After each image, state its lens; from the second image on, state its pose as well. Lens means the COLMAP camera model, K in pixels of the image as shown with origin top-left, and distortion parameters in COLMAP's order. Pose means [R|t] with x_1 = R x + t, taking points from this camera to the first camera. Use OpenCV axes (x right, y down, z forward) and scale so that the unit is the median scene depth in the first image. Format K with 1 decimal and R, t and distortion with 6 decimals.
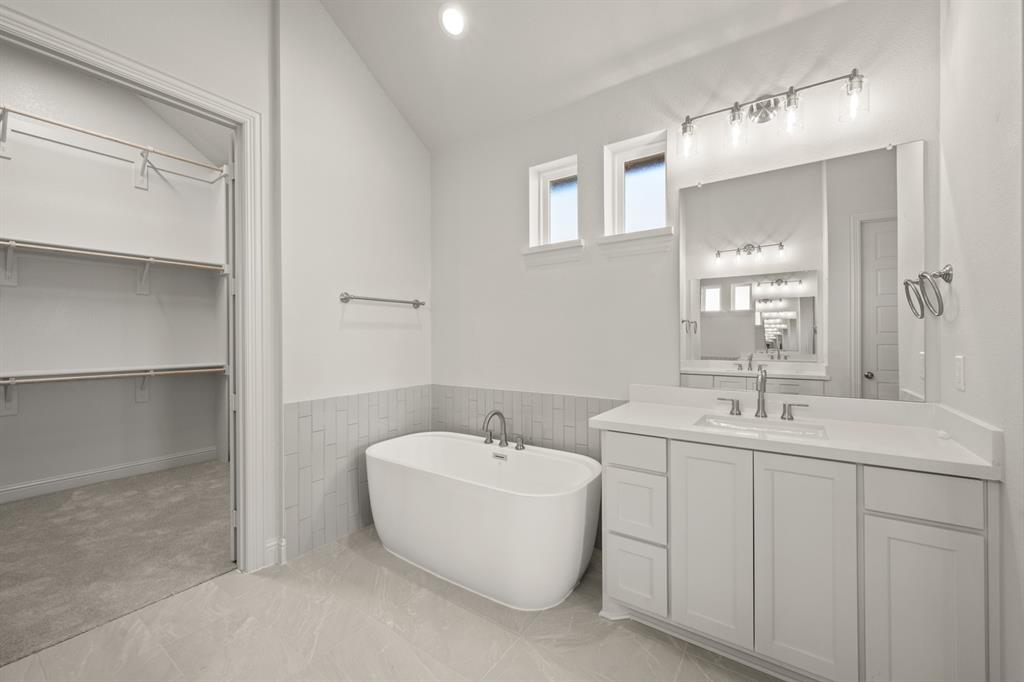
lens RADIAL K [[403.2, 0, 511.9], [0, 403.2, 338.3], [0, 0, 1]] dist [0.001302, 0.000177]
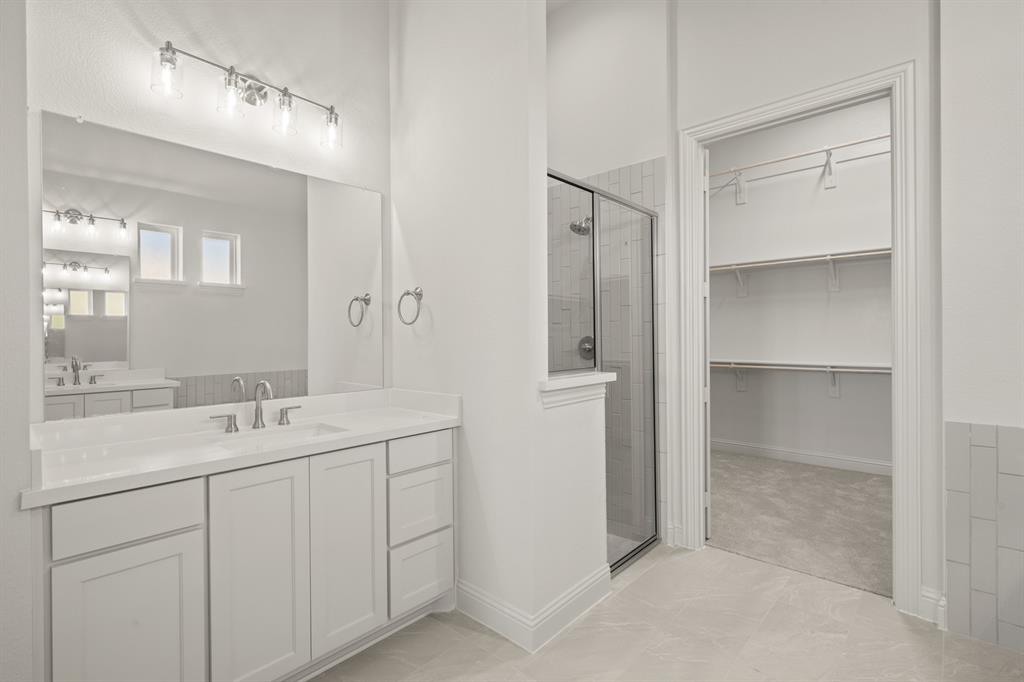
lens RADIAL K [[477.3, 0, 515.7], [0, 477.3, 339.3], [0, 0, 1]] dist [-0.001023, -0.000417]
pose [[-0.127198, 0.009699, -0.991830, 0.391943], [0.004291, 0.999948, 0.009228, -0.003751], [0.991868, -0.003082, -0.127233, 0.286380]]
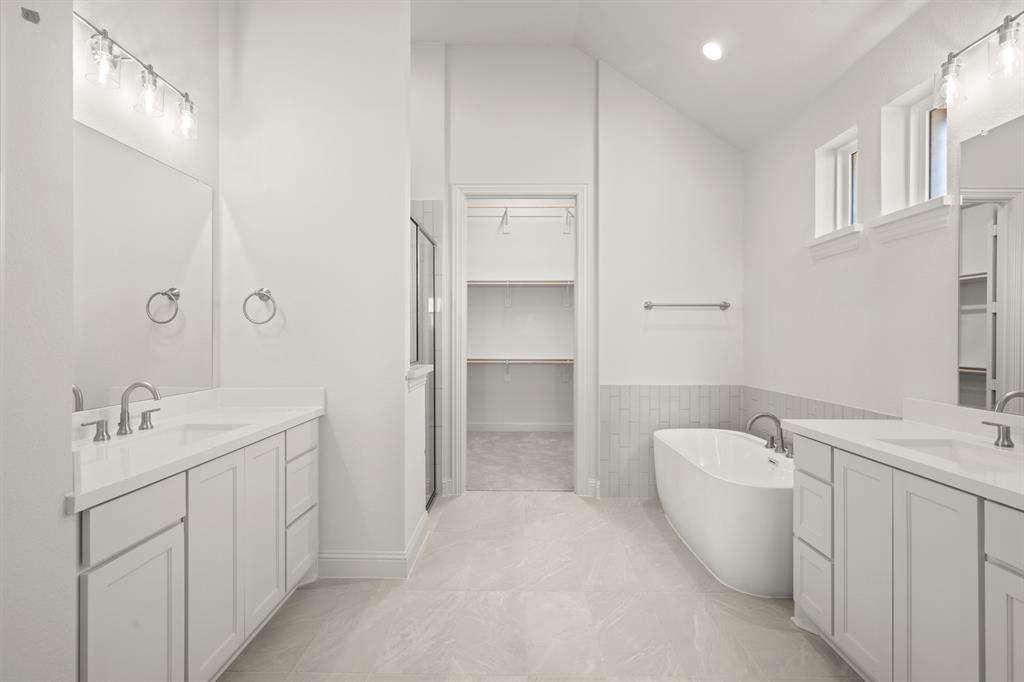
lens RADIAL K [[477.3, 0, 515.7], [0, 477.3, 339.3], [0, 0, 1]] dist [-0.001023, -0.000417]
pose [[0.564341, 0.007323, -0.825509, 0.584268], [-0.006687, 0.999968, 0.004299, -0.000932], [0.825515, 0.003094, 0.564372, -0.161449]]
